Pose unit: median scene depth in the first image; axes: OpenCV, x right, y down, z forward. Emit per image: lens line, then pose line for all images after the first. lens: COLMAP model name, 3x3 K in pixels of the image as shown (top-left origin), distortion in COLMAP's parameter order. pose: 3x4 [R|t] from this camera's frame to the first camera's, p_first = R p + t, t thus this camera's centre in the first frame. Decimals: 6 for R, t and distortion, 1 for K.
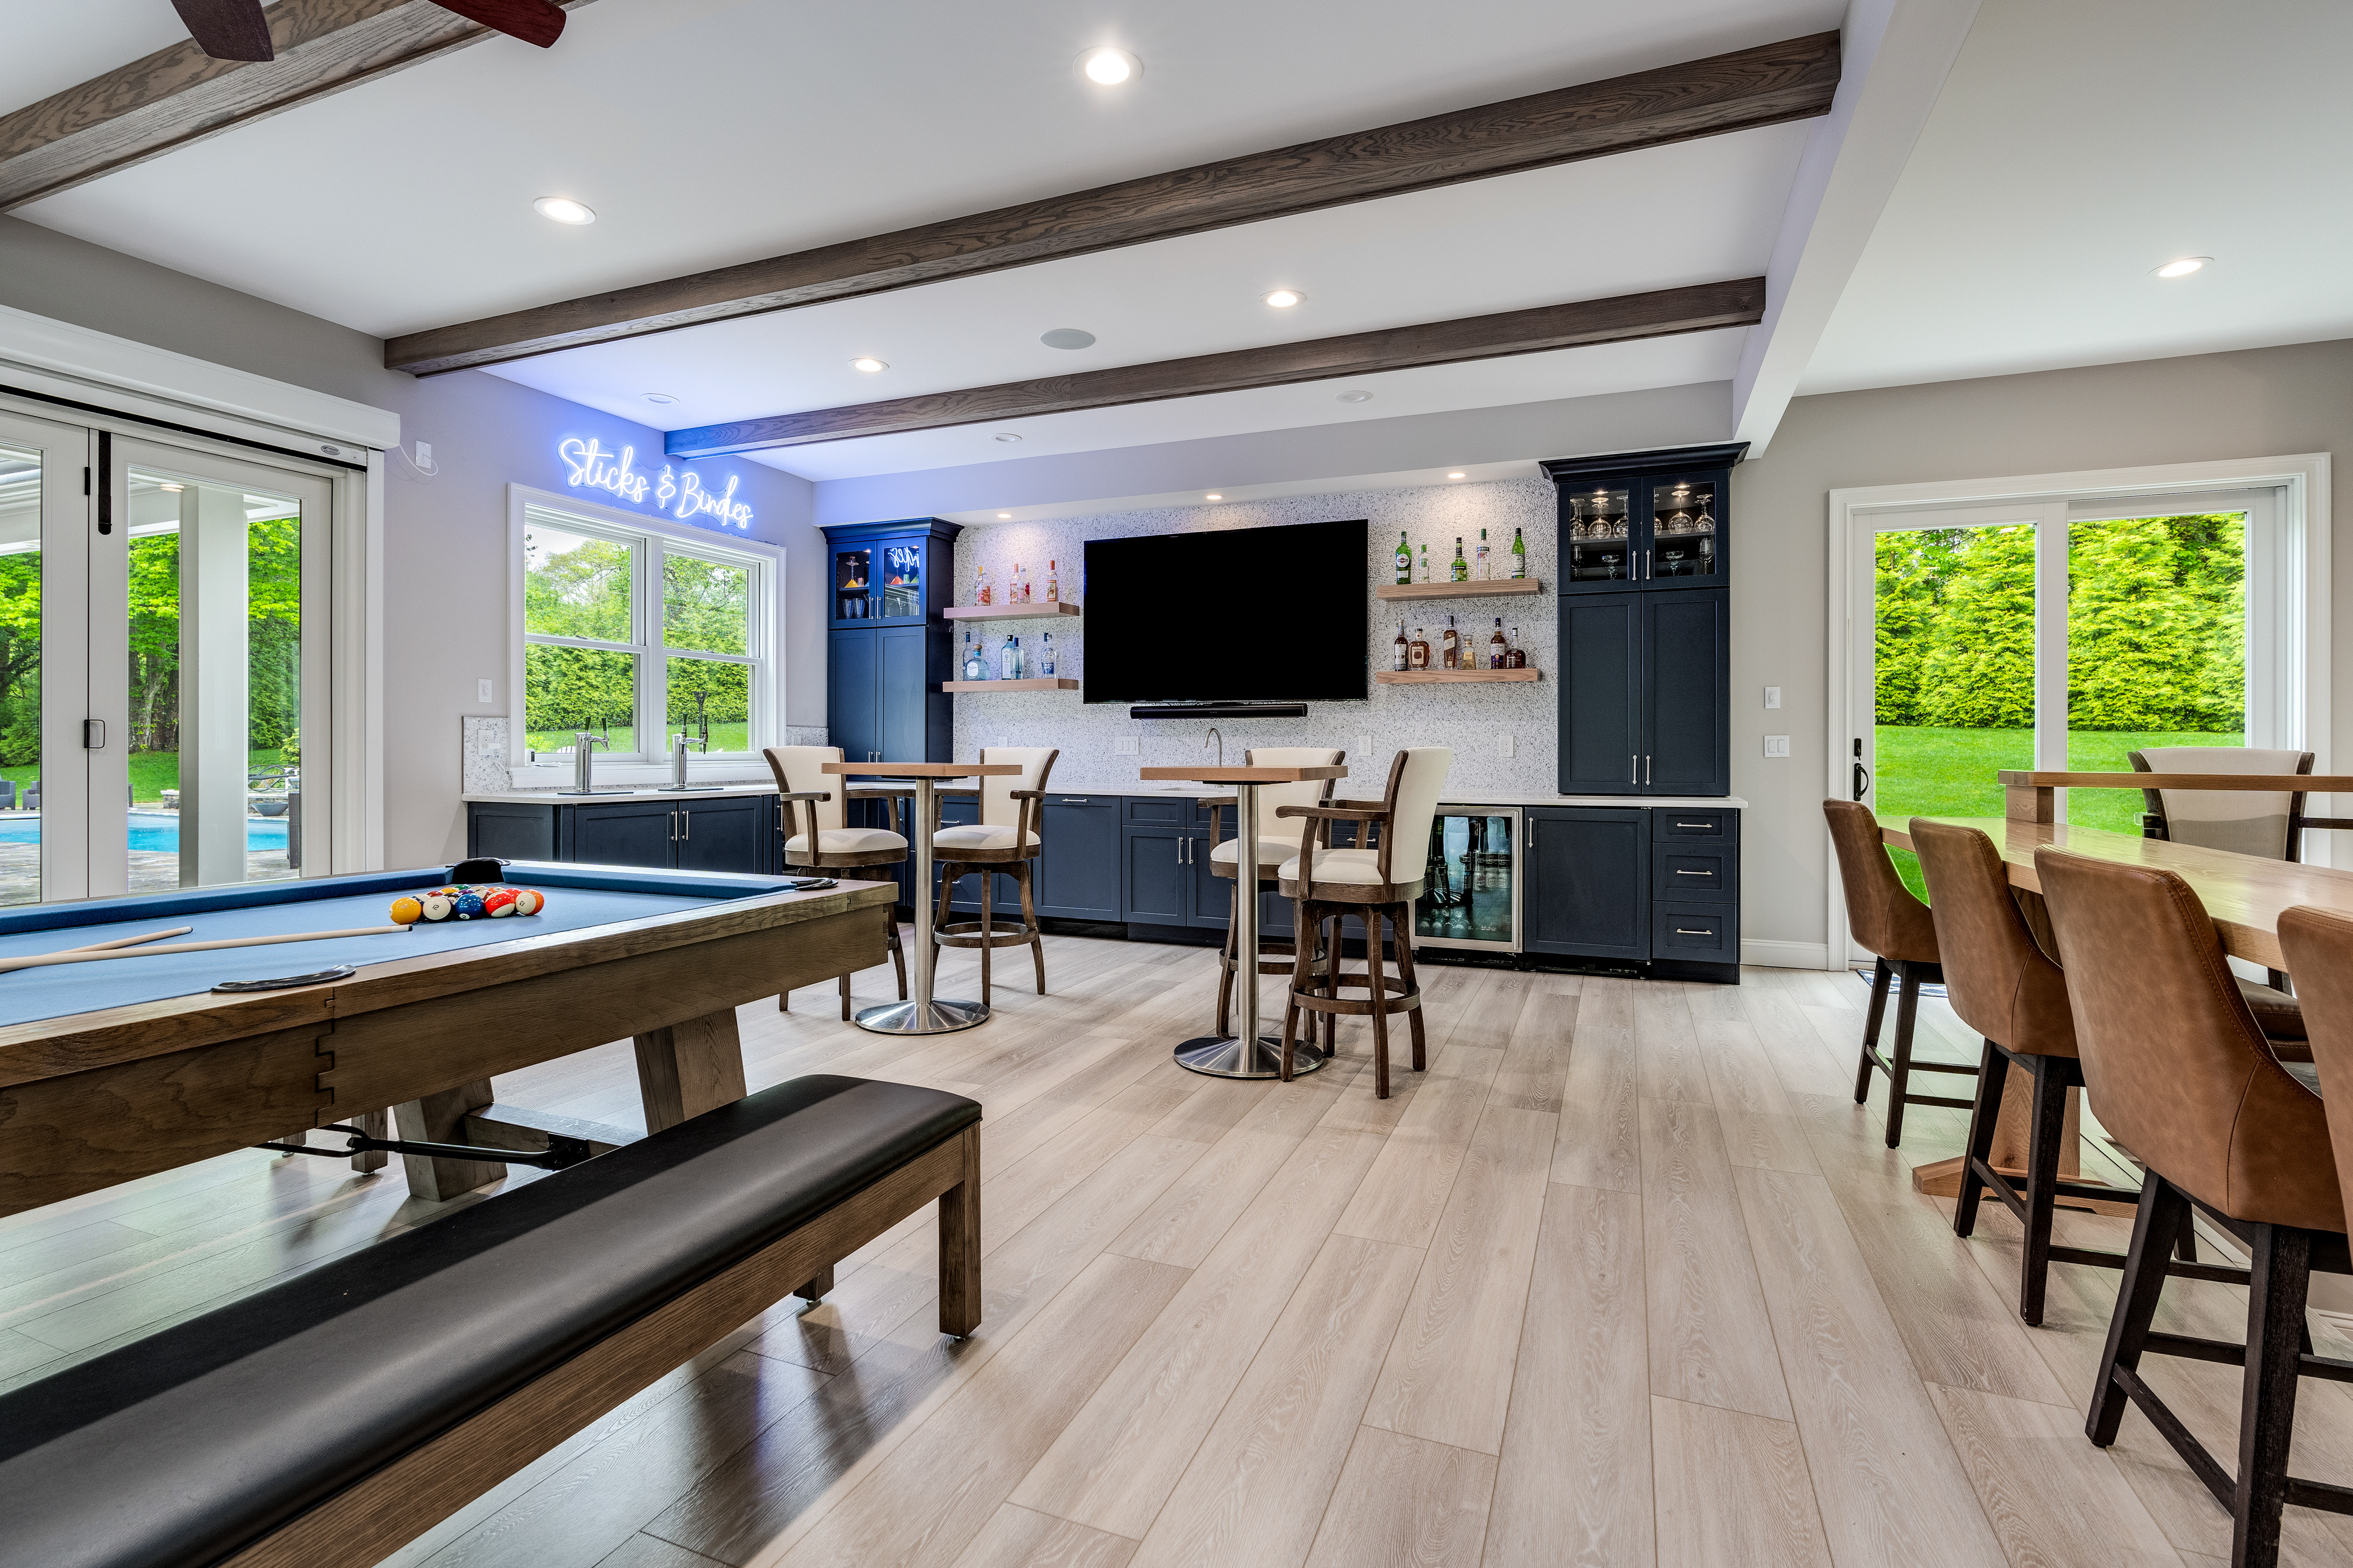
lens RADIAL K [[1094.3, 0, 1174.5], [0, 1094.3, 753.8], [0, 0, 1]] dist [-0.002444, -0.000254]
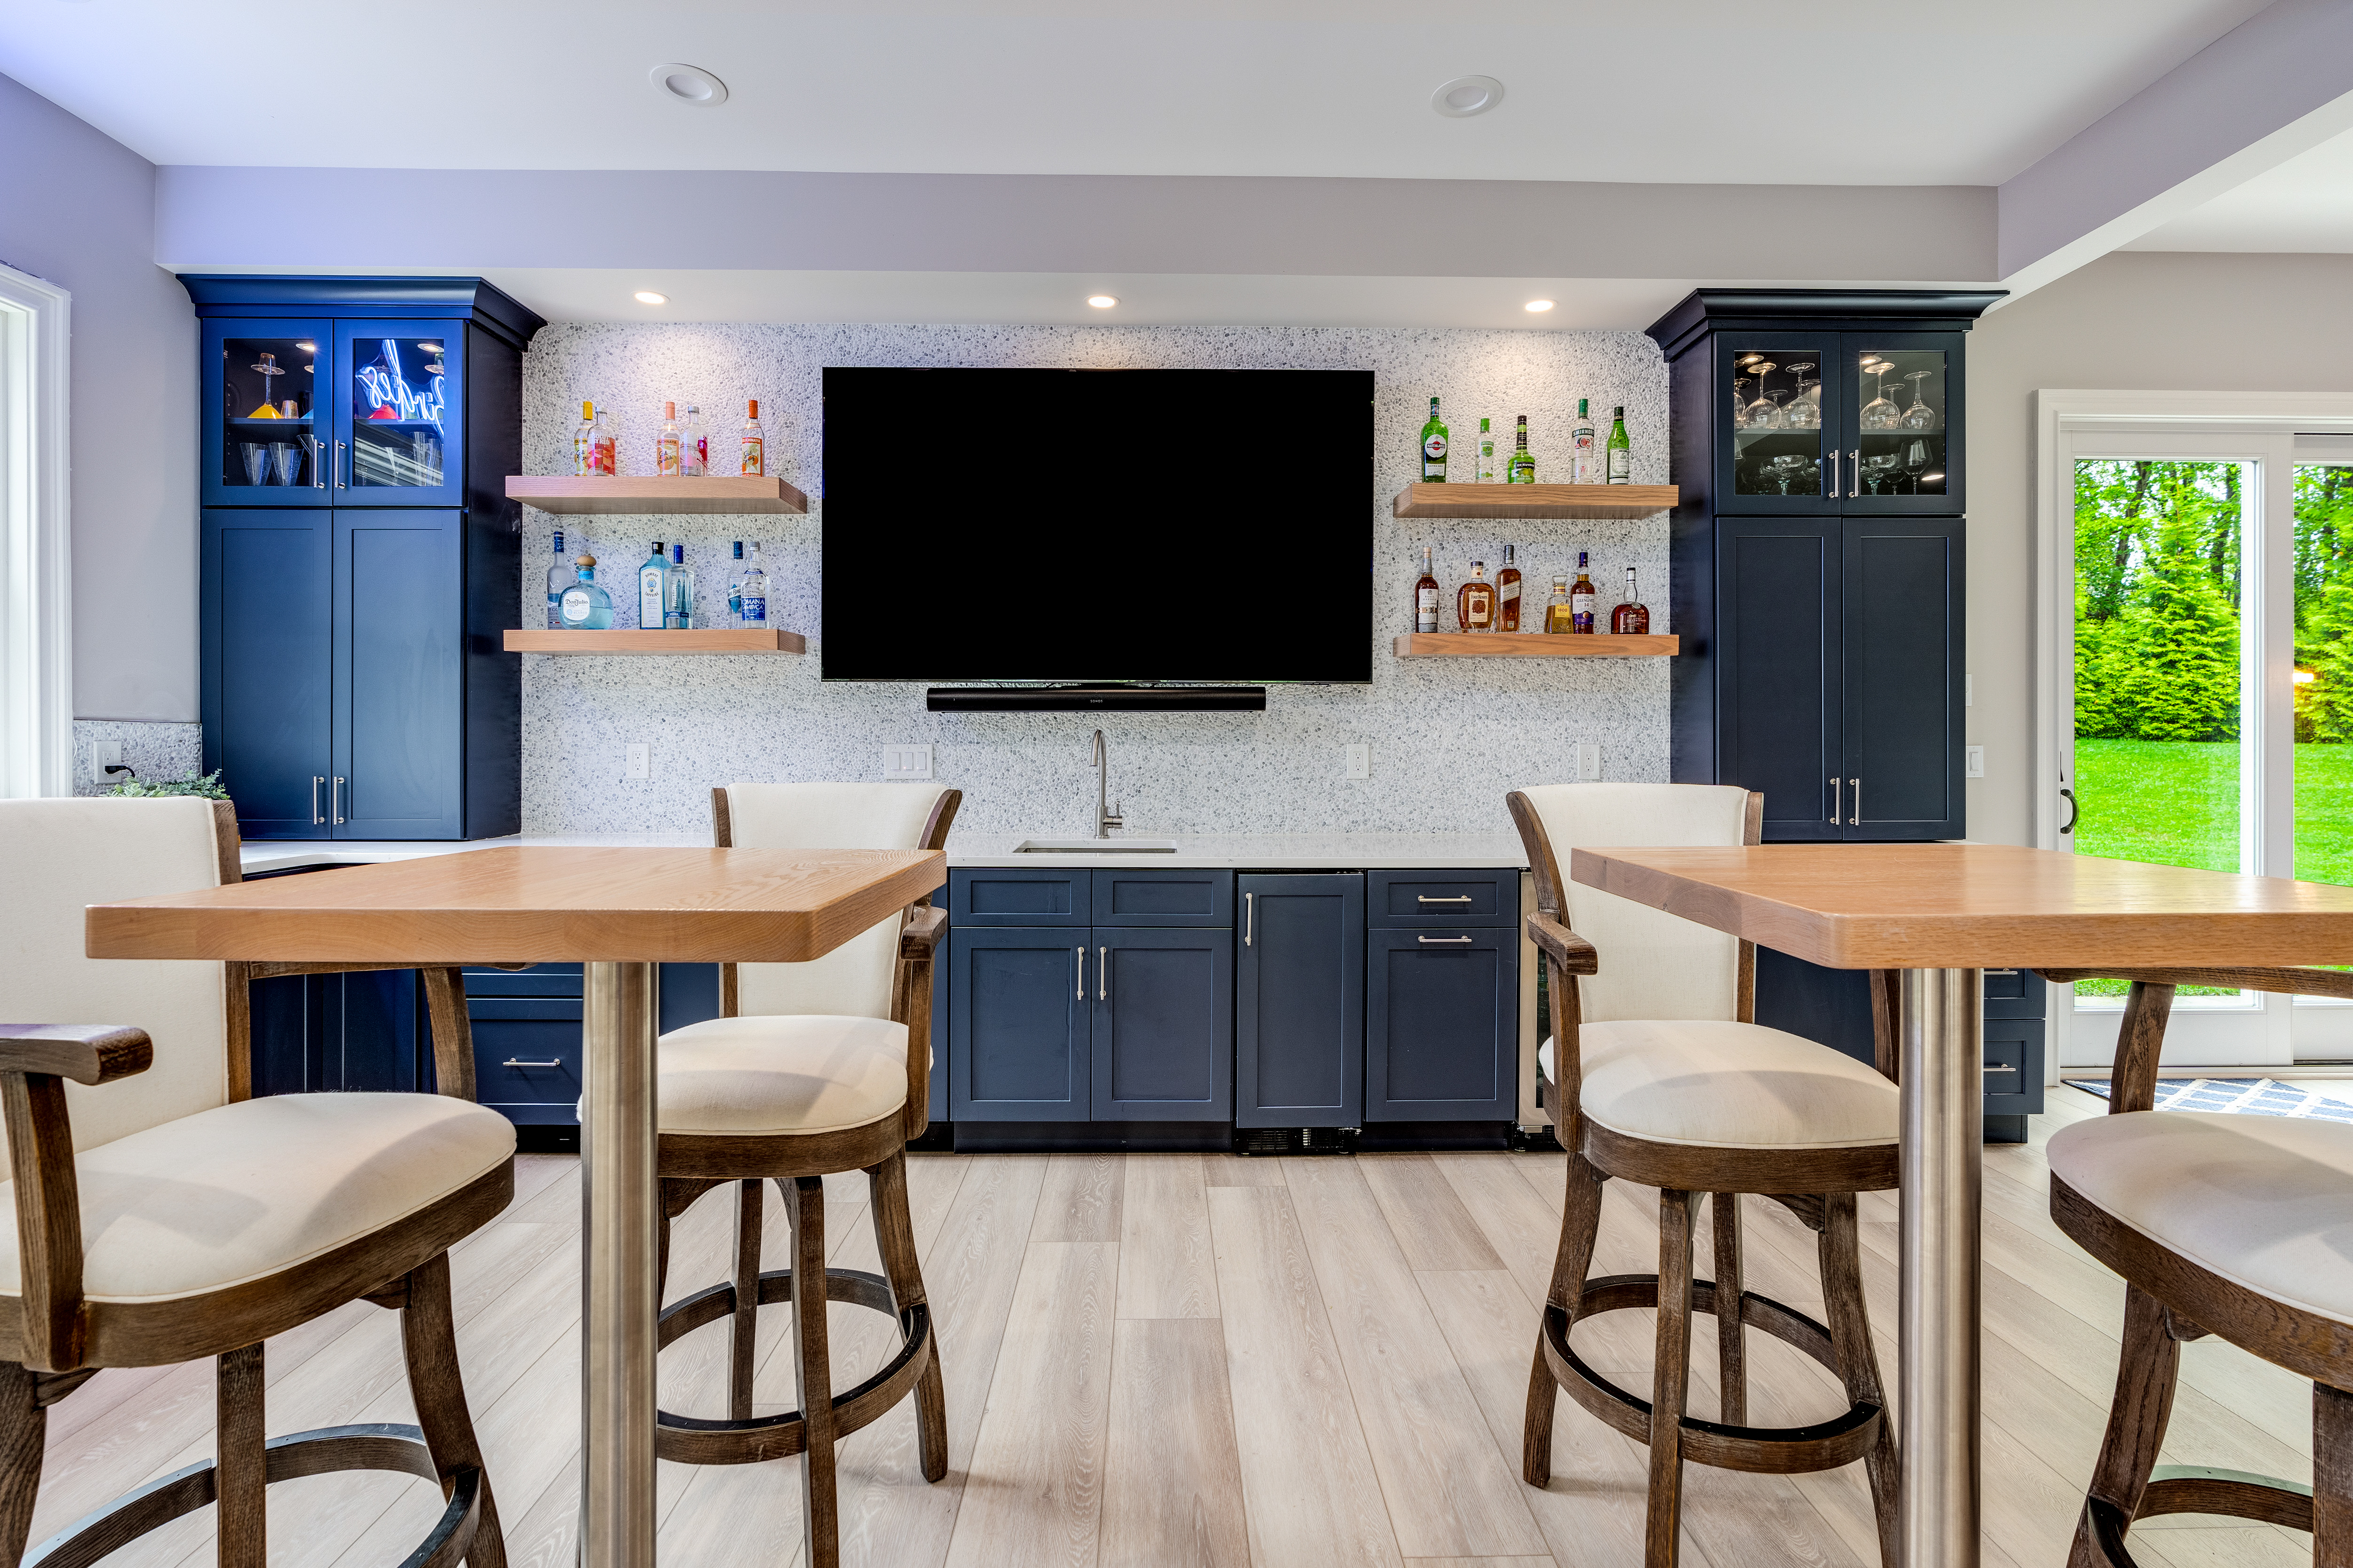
lens RADIAL K [[1094.2, 0, 1174.5], [0, 1094.2, 753.8], [0, 0, 1]] dist [-0.002444, -0.000254]
pose [[0.918727, -0.003451, 0.394877, -0.138450], [0.002831, 0.999994, 0.002153, -0.012152], [-0.394882, -0.000860, 0.918731, 0.470484]]
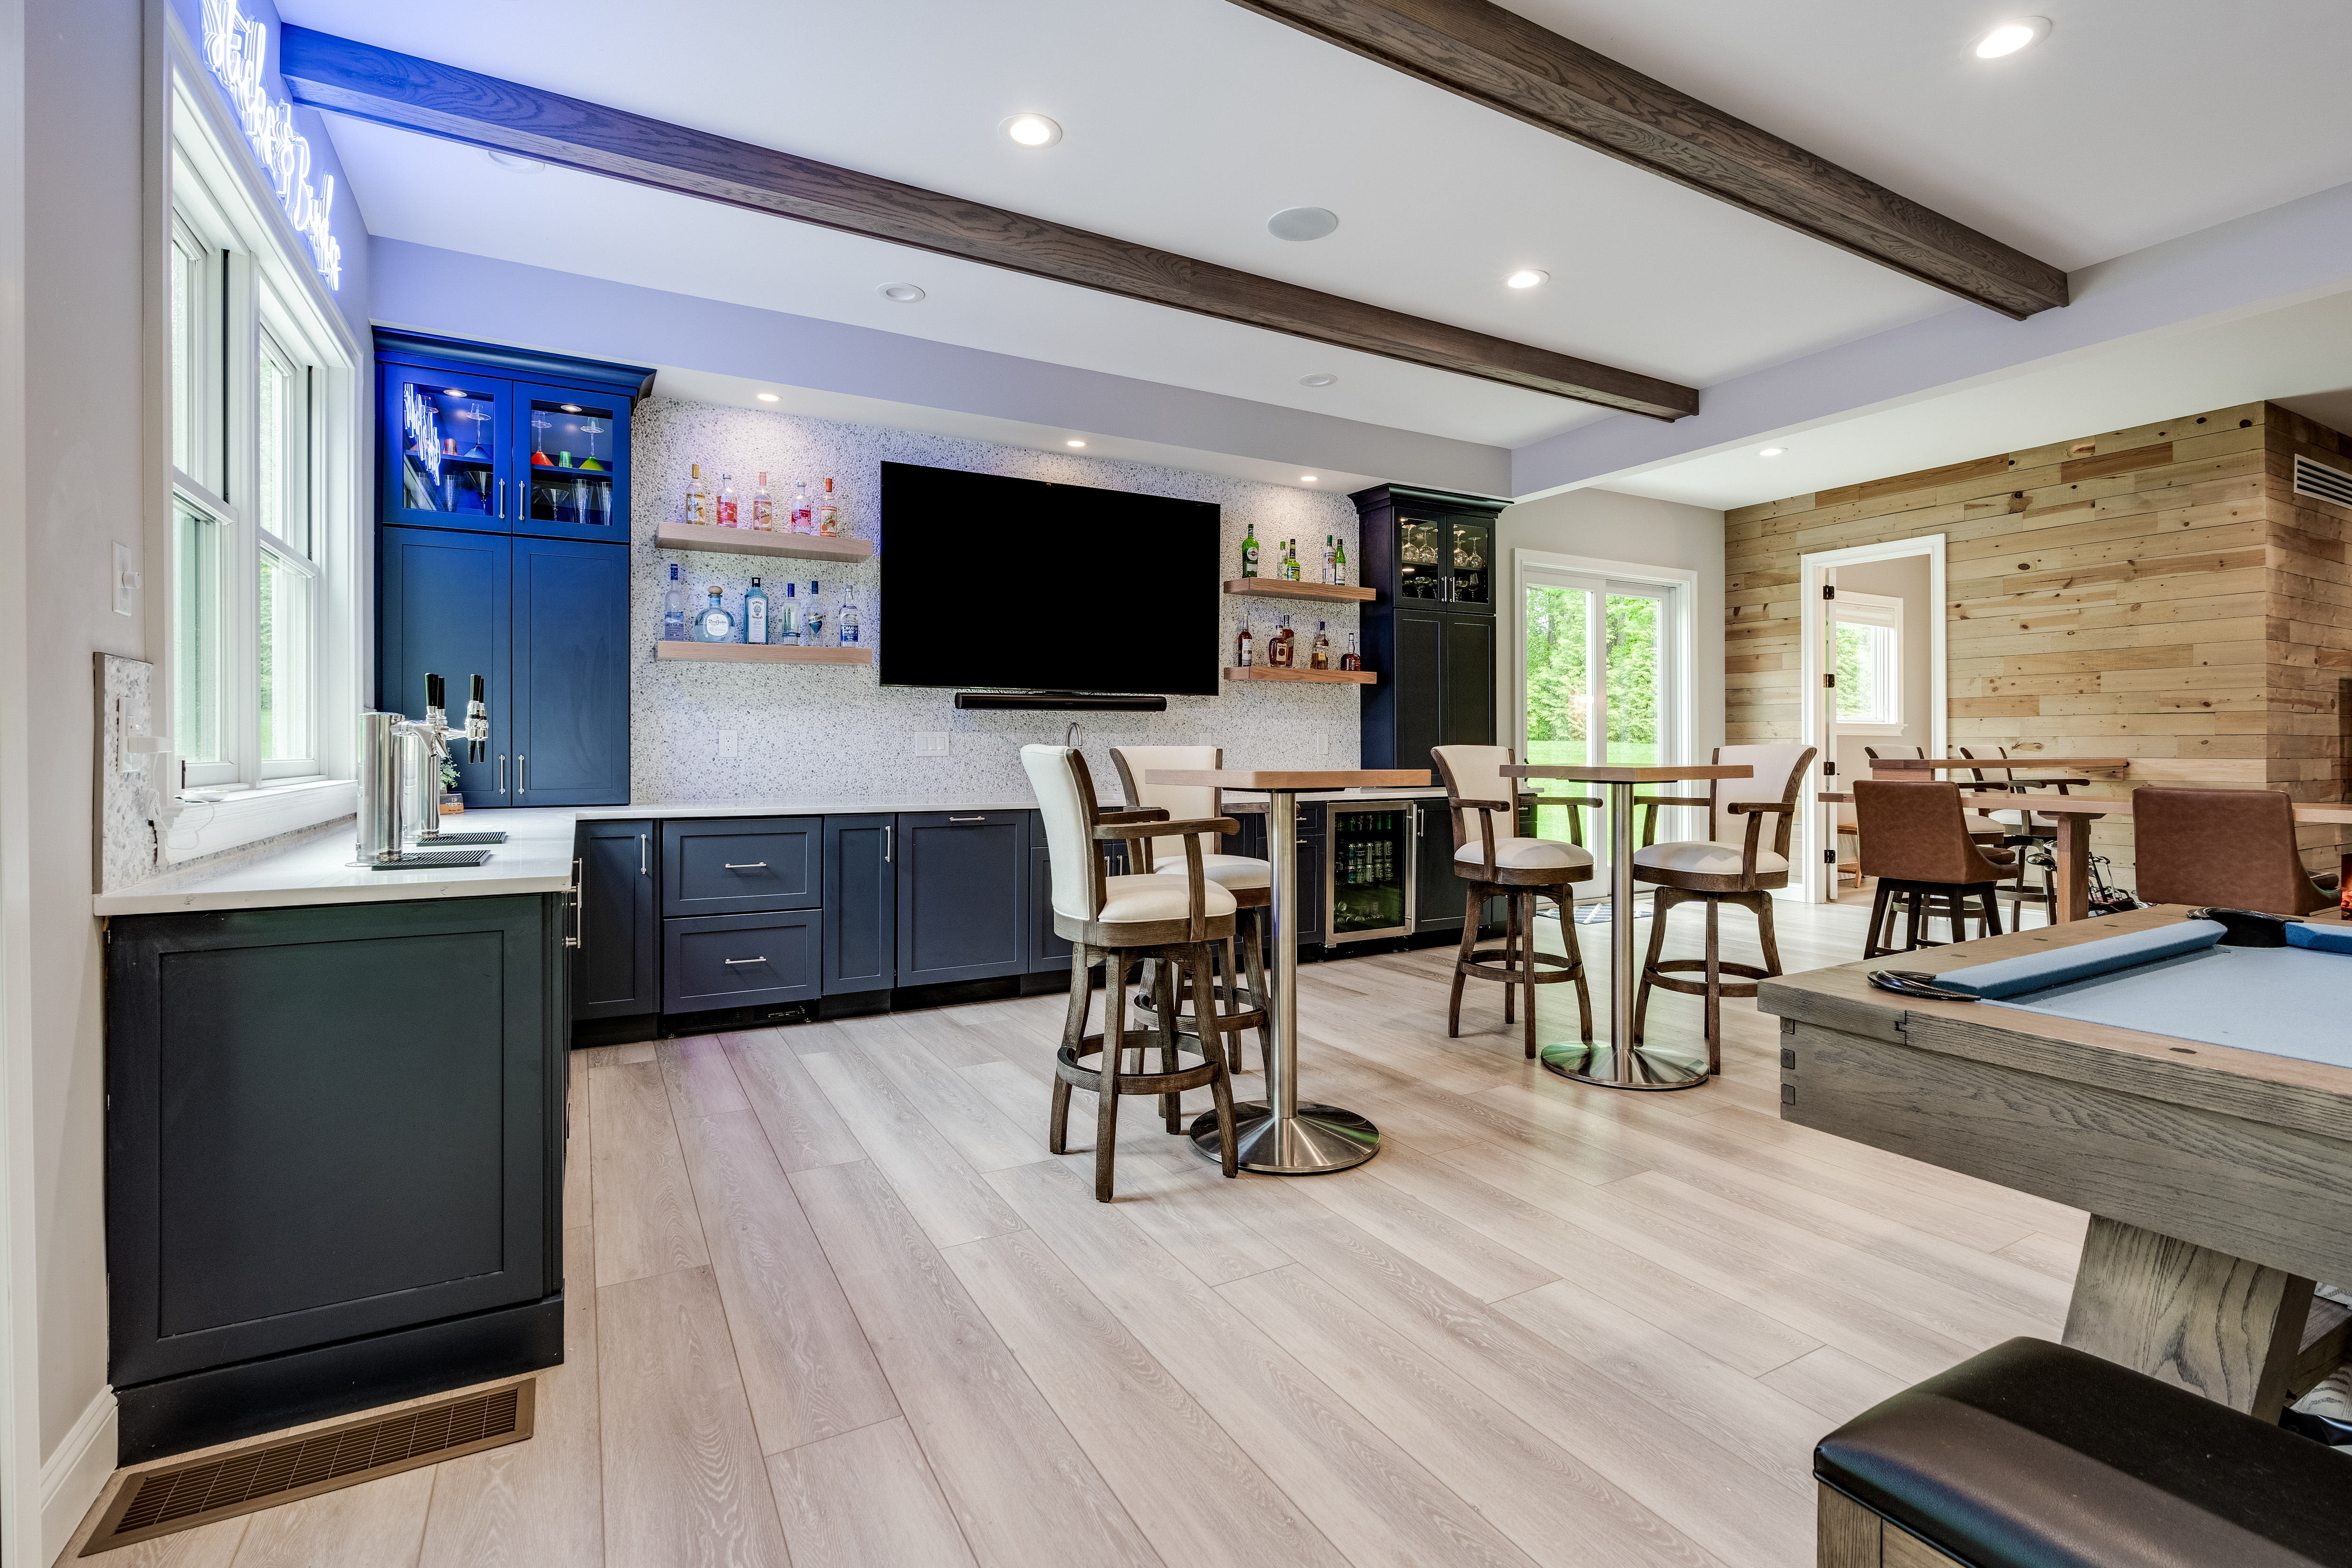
lens RADIAL K [[1076.1, 0, 1178.1], [0, 1076.1, 748.8], [0, 0, 1]] dist [-0.004892, -0.000210]
pose [[0.619616, -0.003848, 0.784896, -0.534041], [0.006292, 0.999980, -0.000065, -0.002748], [-0.784880, 0.004979, 0.619628, 0.417969]]
